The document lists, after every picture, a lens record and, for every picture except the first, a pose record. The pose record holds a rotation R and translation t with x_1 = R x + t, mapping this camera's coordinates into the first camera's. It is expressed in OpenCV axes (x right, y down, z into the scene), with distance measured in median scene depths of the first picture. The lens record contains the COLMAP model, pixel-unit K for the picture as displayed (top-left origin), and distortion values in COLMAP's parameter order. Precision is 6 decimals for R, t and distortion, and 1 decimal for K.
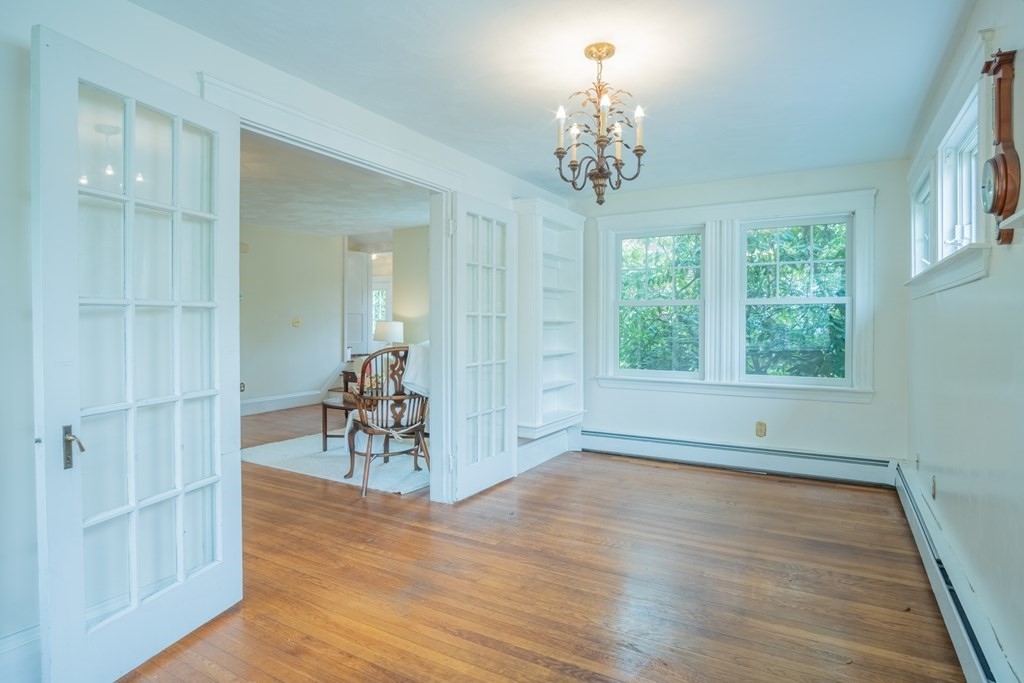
lens RADIAL K [[557.1, 0, 501.1], [0, 557.1, 343.7], [0, 0, 1]] dist [-0.025872, 0.002183]
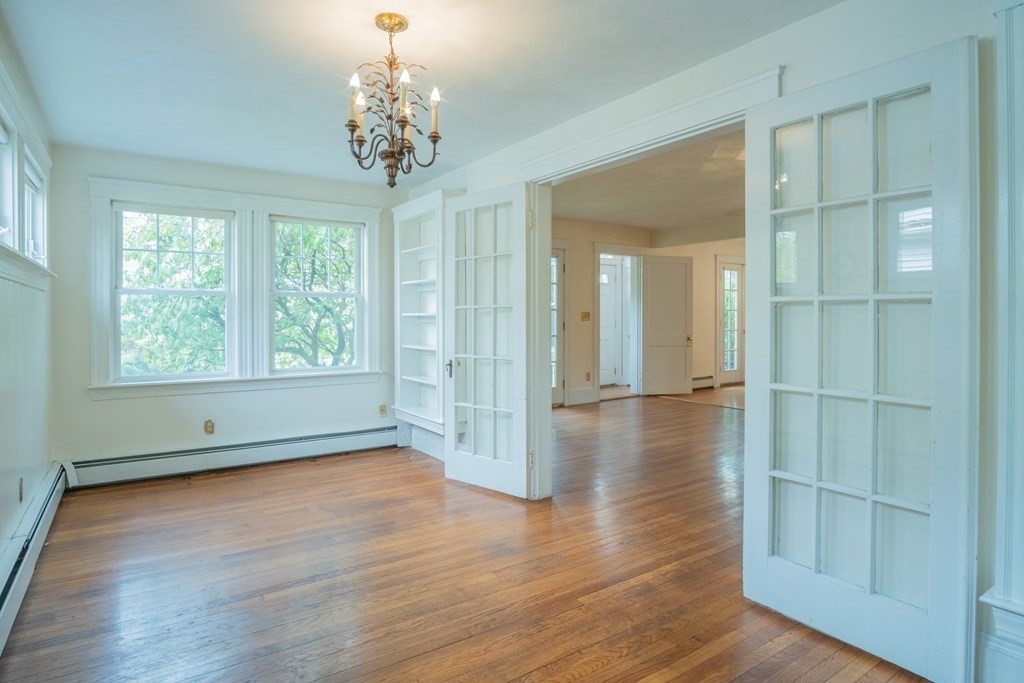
lens RADIAL K [[564.6, 0, 508.2], [0, 564.6, 328.8], [0, 0, 1]] dist [-0.019790, 0.001654]
pose [[-0.415921, 0.016917, -0.909244, 0.675873], [-0.029407, 0.999054, 0.032040, -0.039409], [0.908925, 0.040064, -0.415030, 1.111280]]
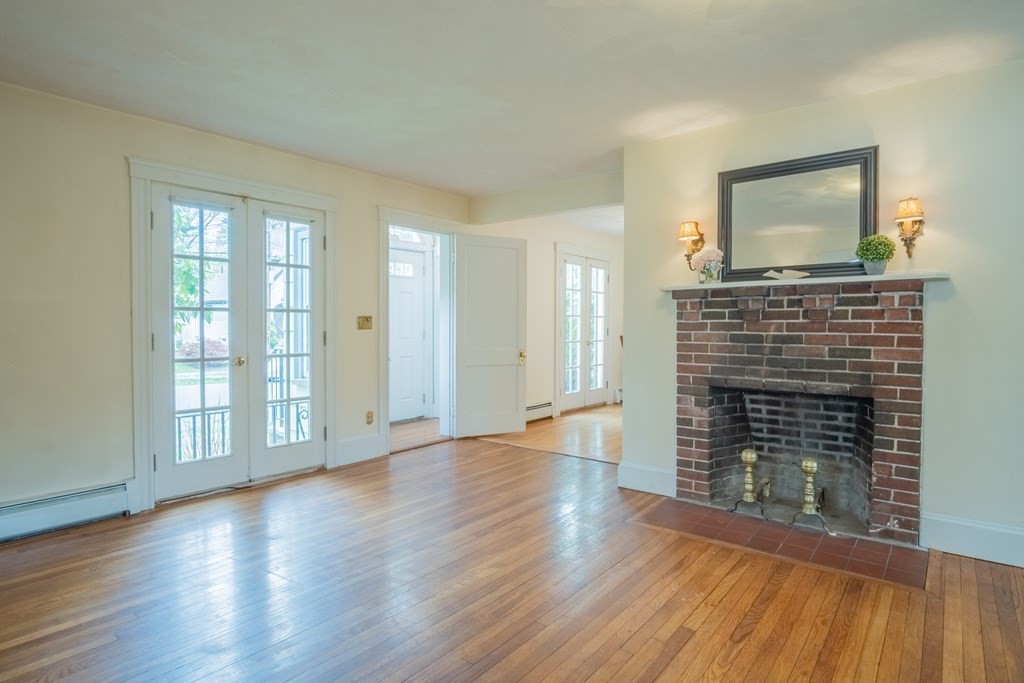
lens RADIAL K [[557.1, 0, 501.1], [0, 557.1, 343.7], [0, 0, 1]] dist [-0.025872, 0.002183]
pose [[-0.153188, 0.030641, -0.987722, -0.201712], [-0.035978, 0.998684, 0.036561, -0.035784], [0.987542, 0.041137, -0.151884, 1.004528]]
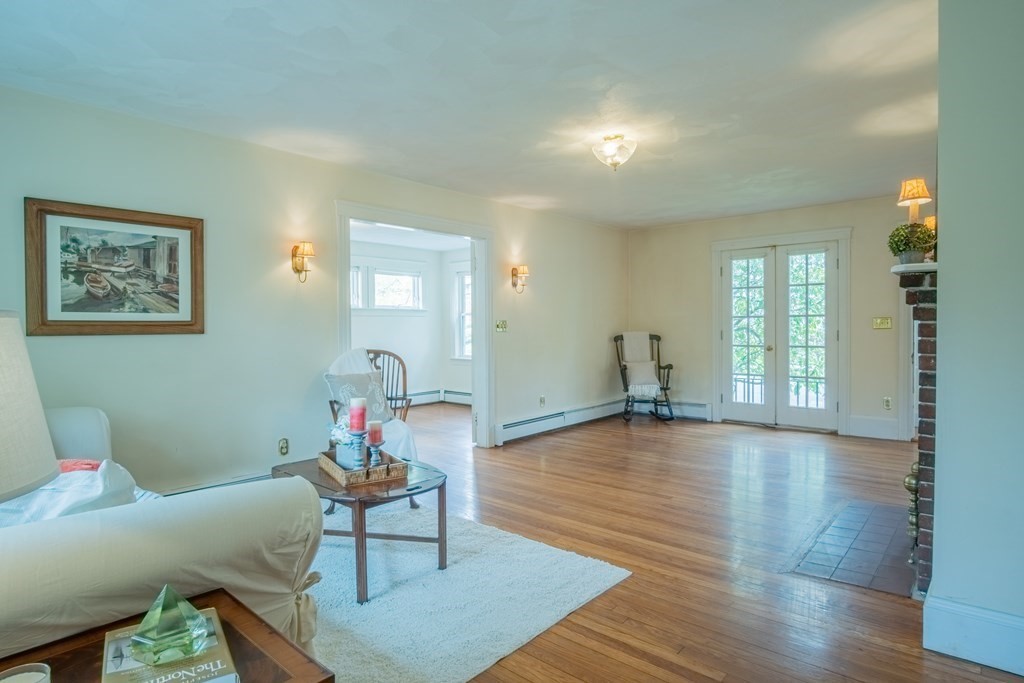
lens RADIAL K [[557.1, 0, 501.1], [0, 557.1, 343.7], [0, 0, 1]] dist [-0.025872, 0.002183]
pose [[-0.978352, 0.001125, 0.206945, -0.766336], [0.014819, 0.997799, 0.064633, -0.087733], [-0.206416, 0.066300, -0.976215, 2.336332]]
